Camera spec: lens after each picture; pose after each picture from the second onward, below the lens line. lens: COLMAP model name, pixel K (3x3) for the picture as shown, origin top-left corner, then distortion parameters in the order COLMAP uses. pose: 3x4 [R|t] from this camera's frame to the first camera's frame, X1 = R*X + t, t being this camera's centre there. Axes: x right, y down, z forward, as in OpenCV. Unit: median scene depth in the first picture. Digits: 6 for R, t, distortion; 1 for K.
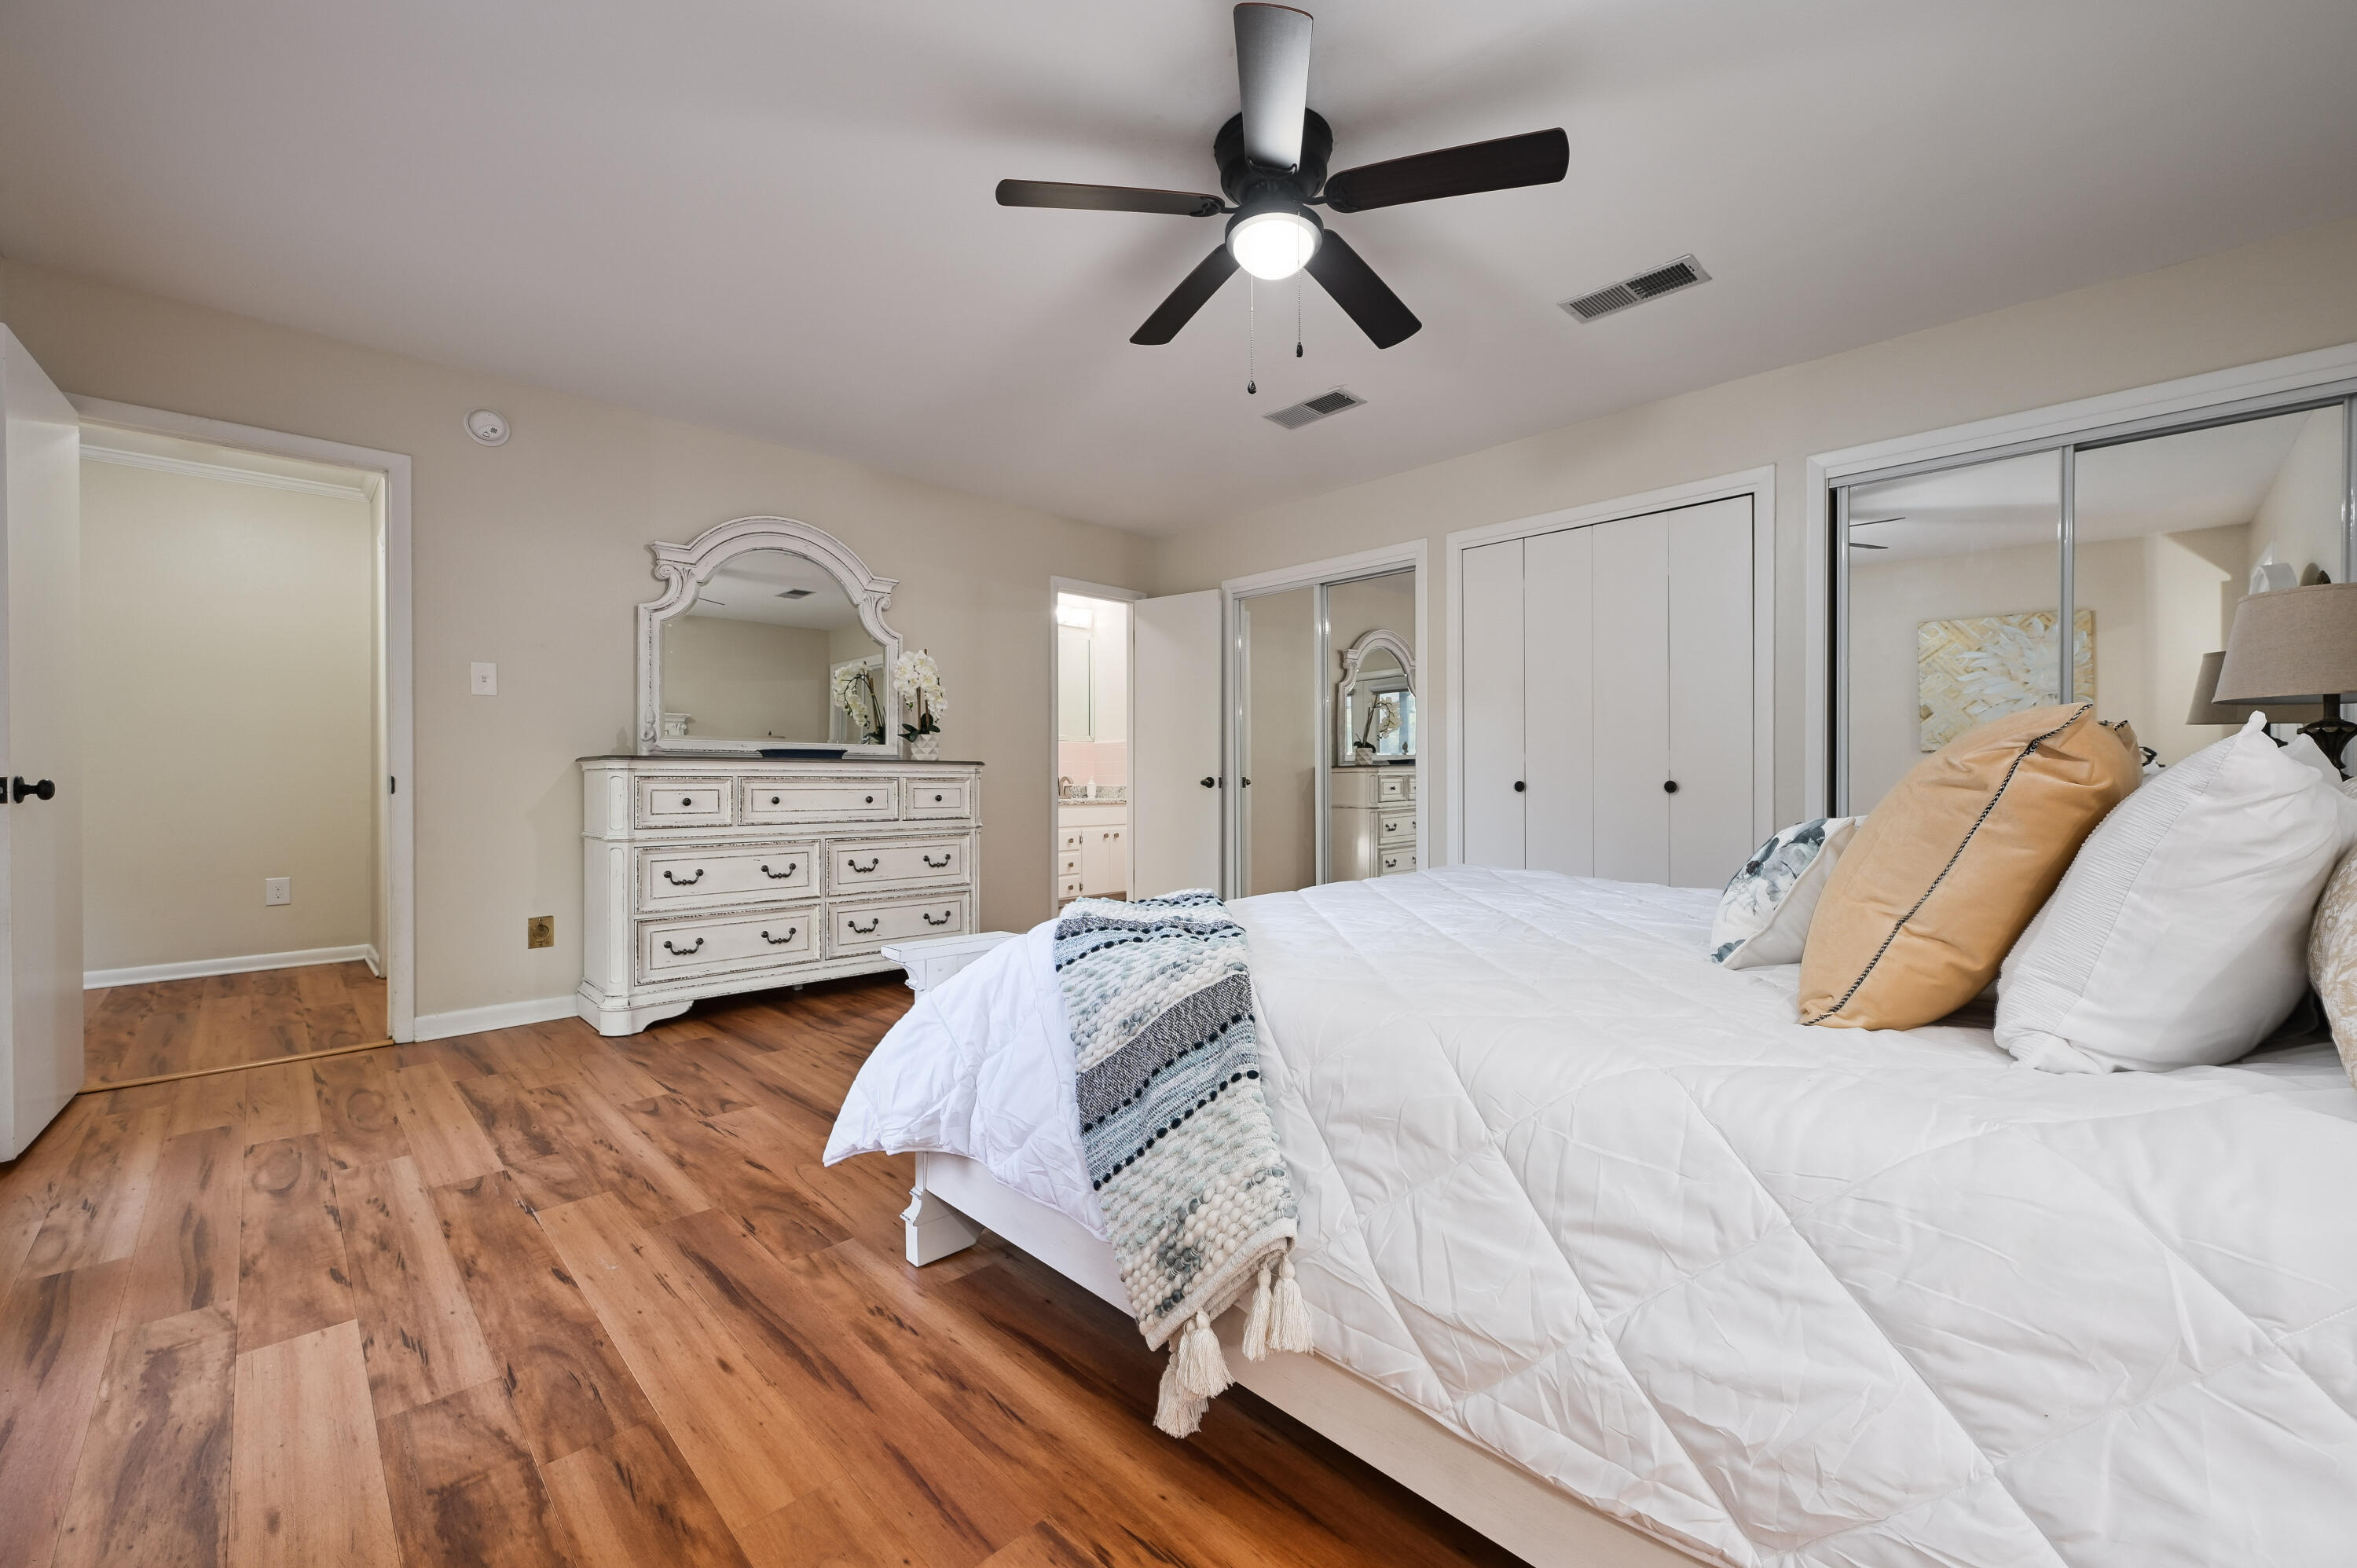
lens RADIAL K [[942.1, 0, 1158.2], [0, 942.1, 781.3], [0, 0, 1]] dist [-0.001260, -0.000640]
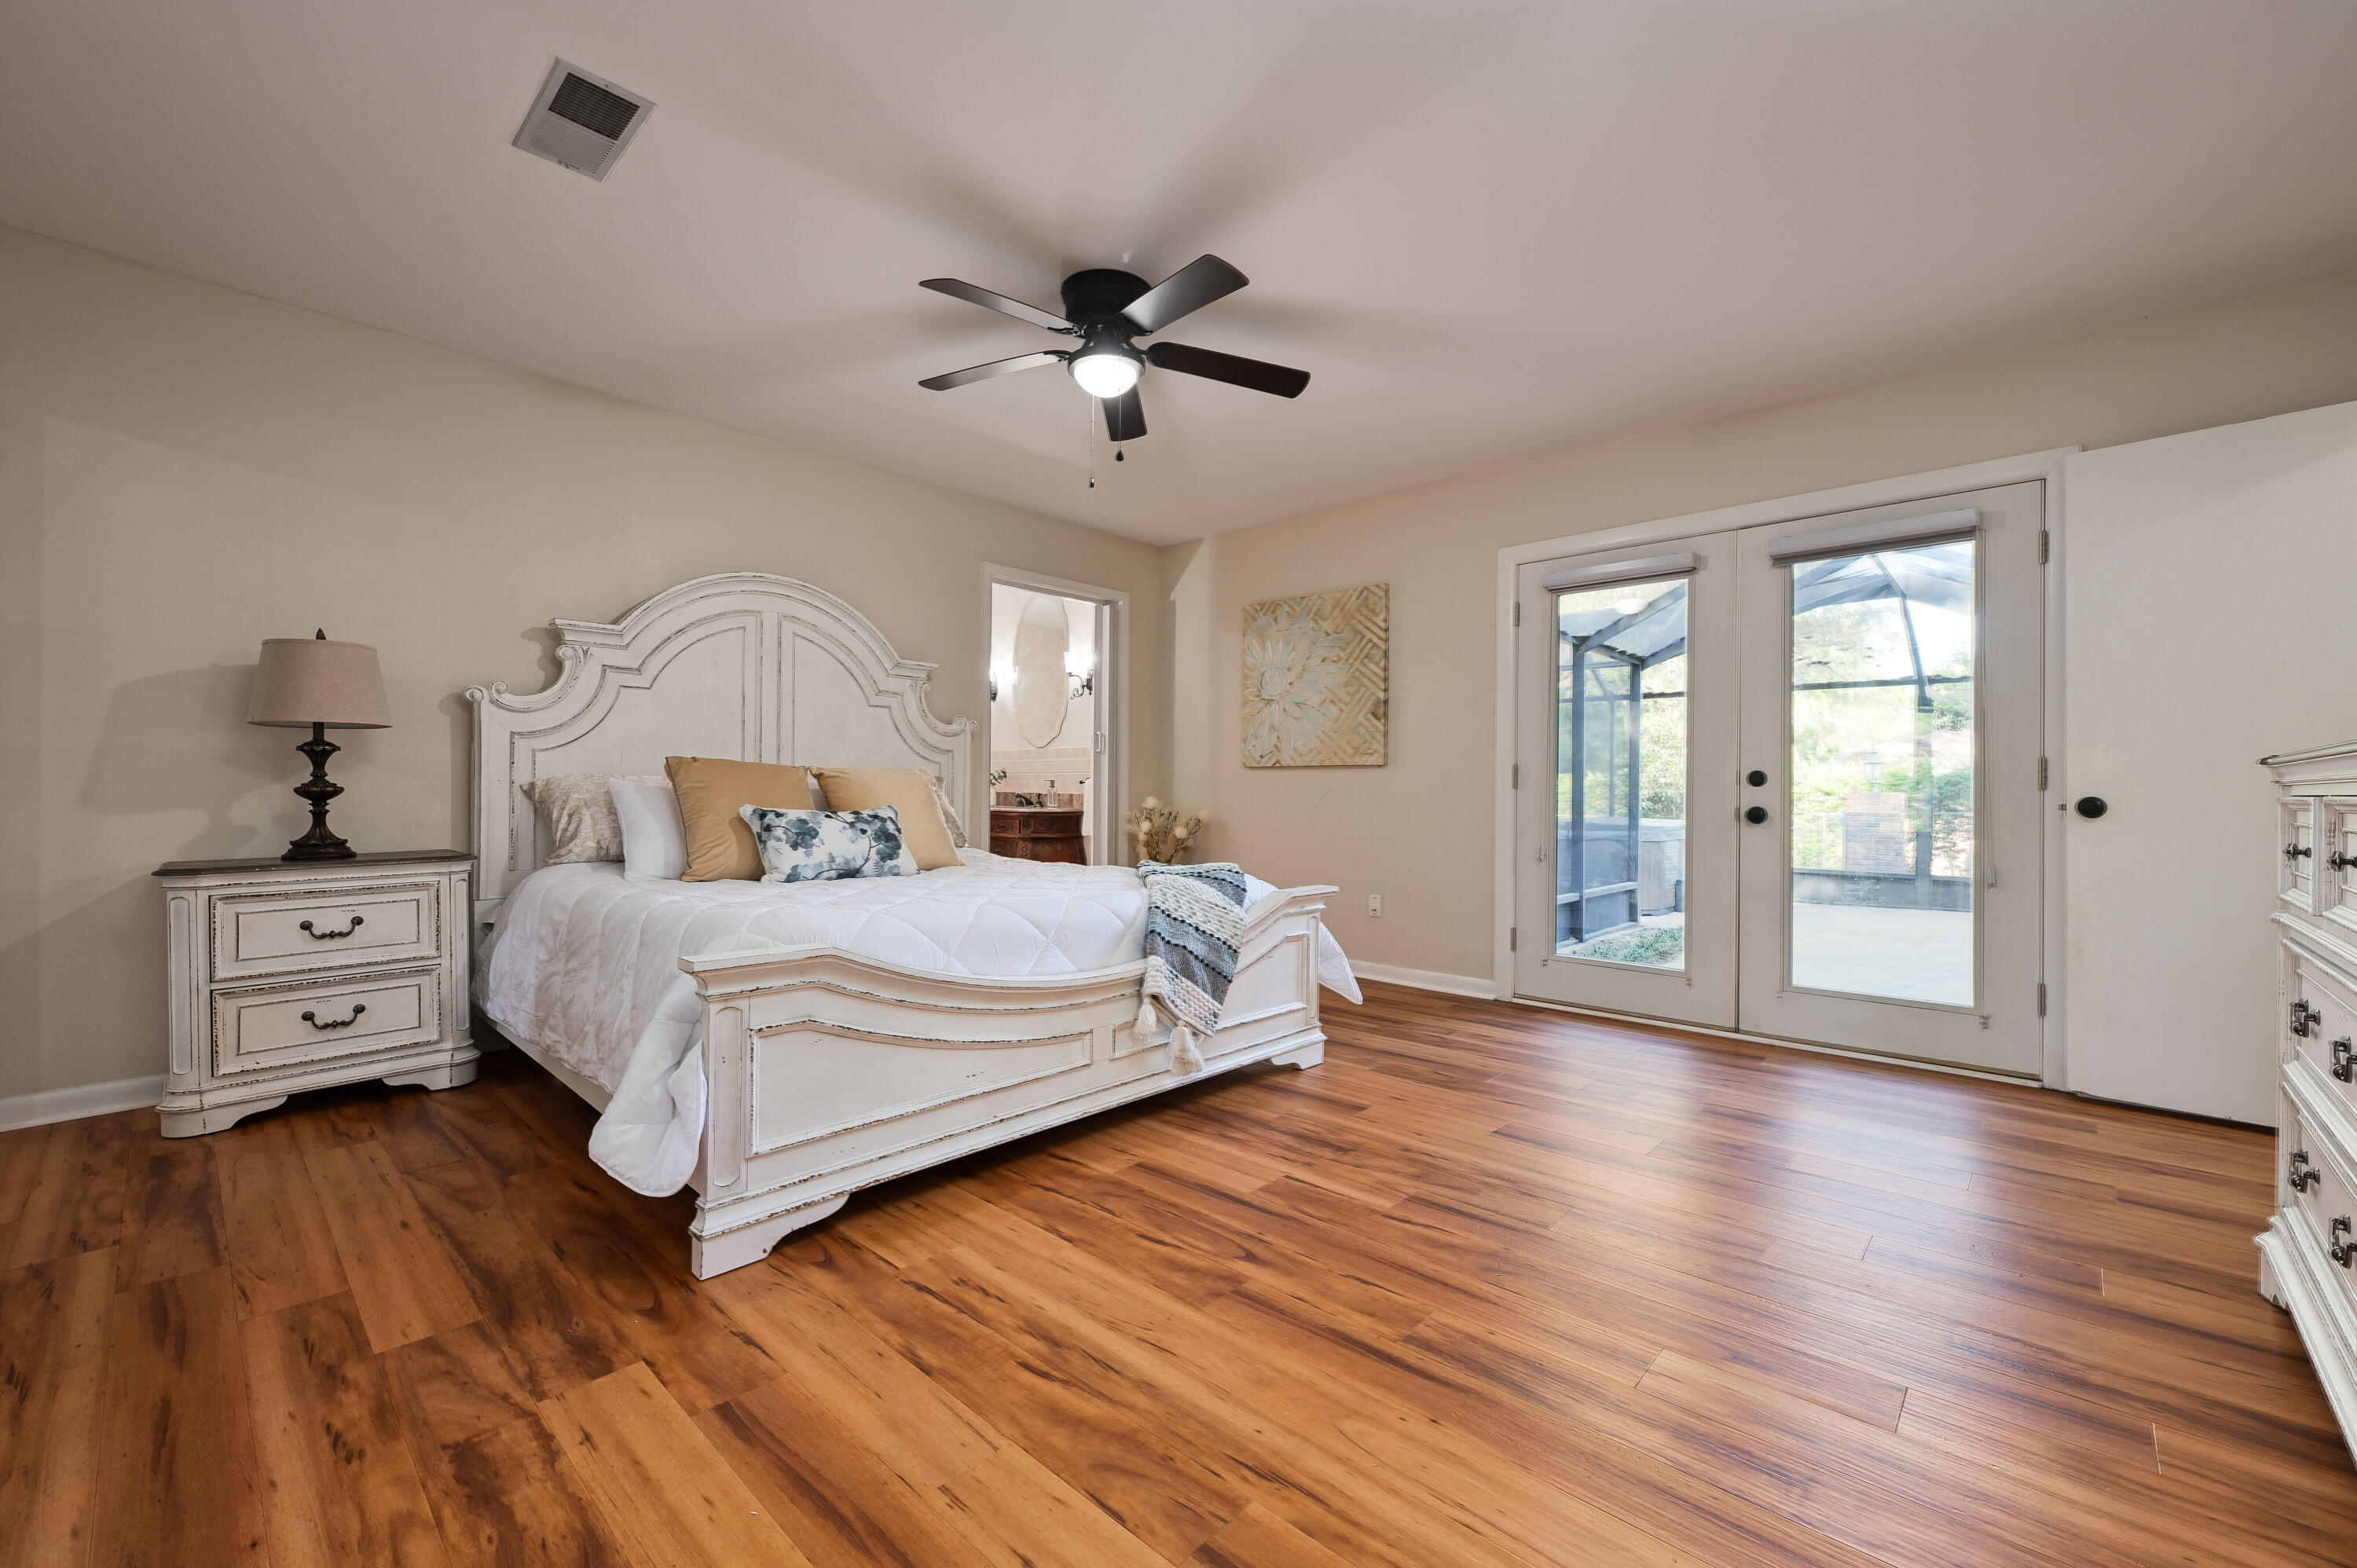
lens RADIAL K [[942.1, 0, 1181.4], [0, 942.1, 778.9], [0, 0, 1]] dist [-0.001260, -0.000640]
pose [[-0.997417, -0.008017, -0.071377, 0.145939], [-0.007242, 0.999912, -0.011108, -0.006056], [0.071460, -0.010563, -0.997388, 3.139584]]
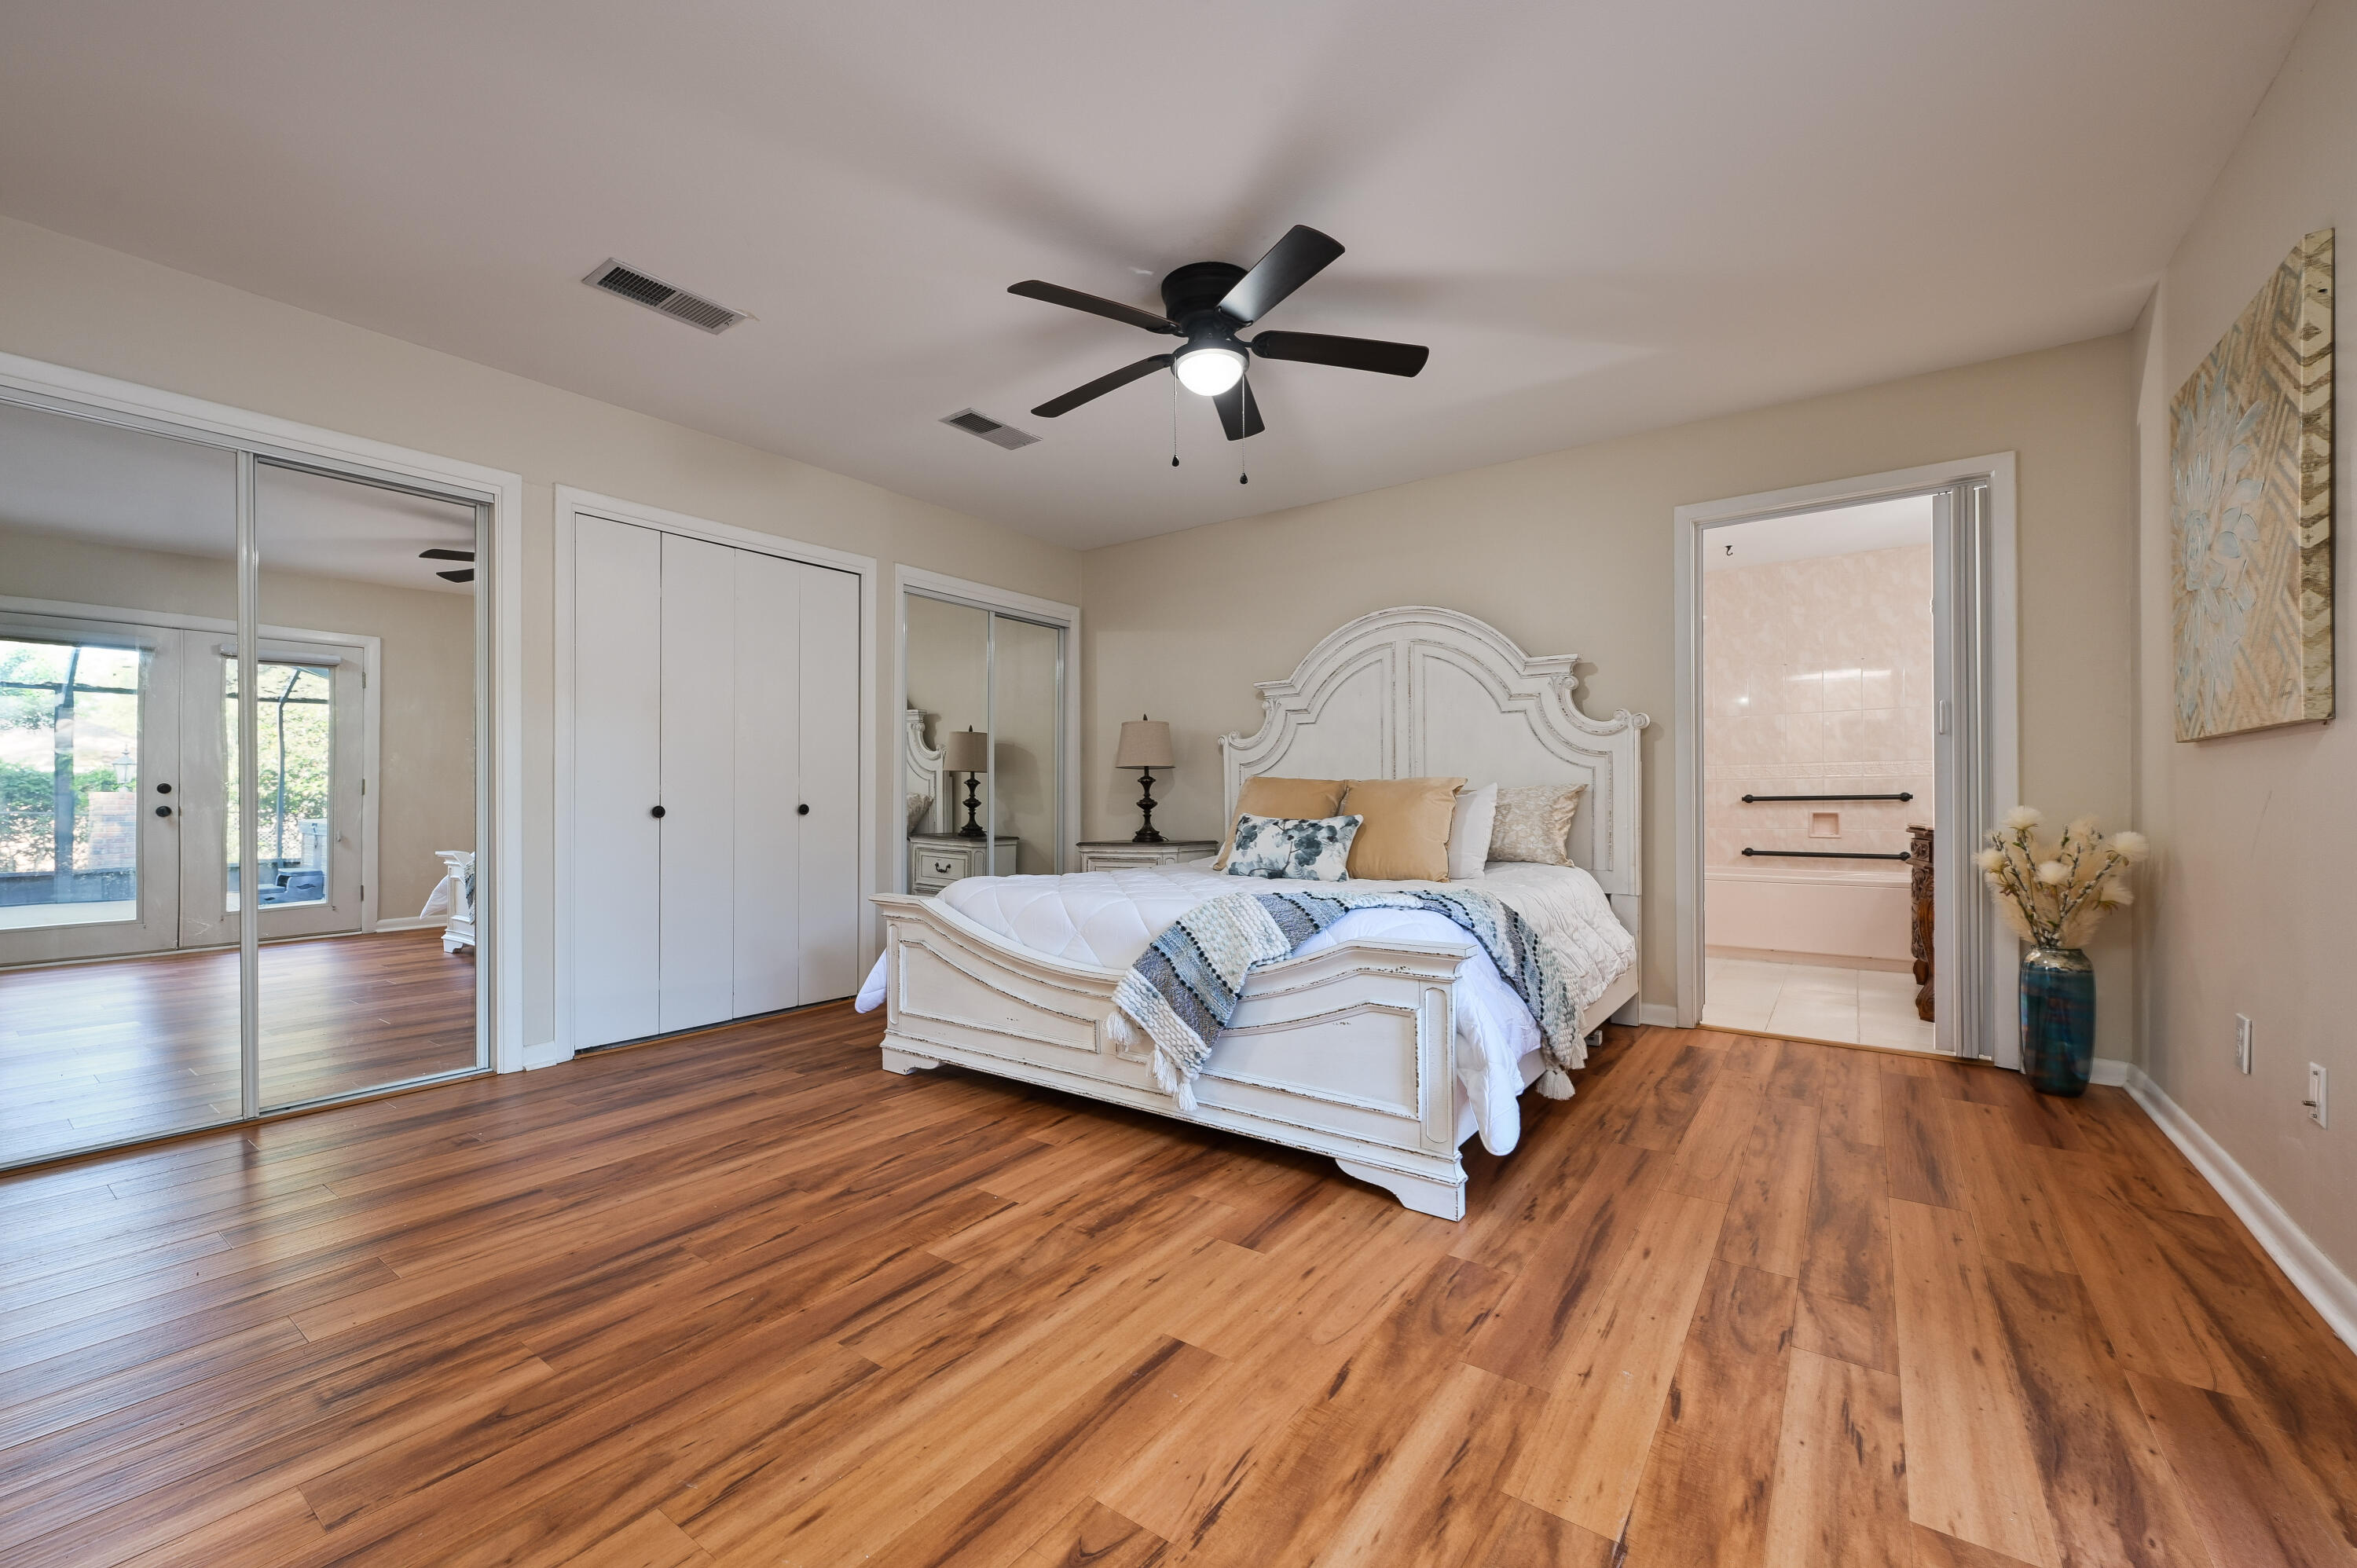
lens RADIAL K [[942.1, 0, 1214.6], [0, 942.1, 810.0], [0, 0, 1]] dist [-0.001260, -0.000640]
pose [[-0.208994, -0.009500, 0.977871, -1.497533], [0.008553, 0.999897, 0.011542, -0.006046], [-0.977879, 0.010776, -0.208892, 1.731662]]
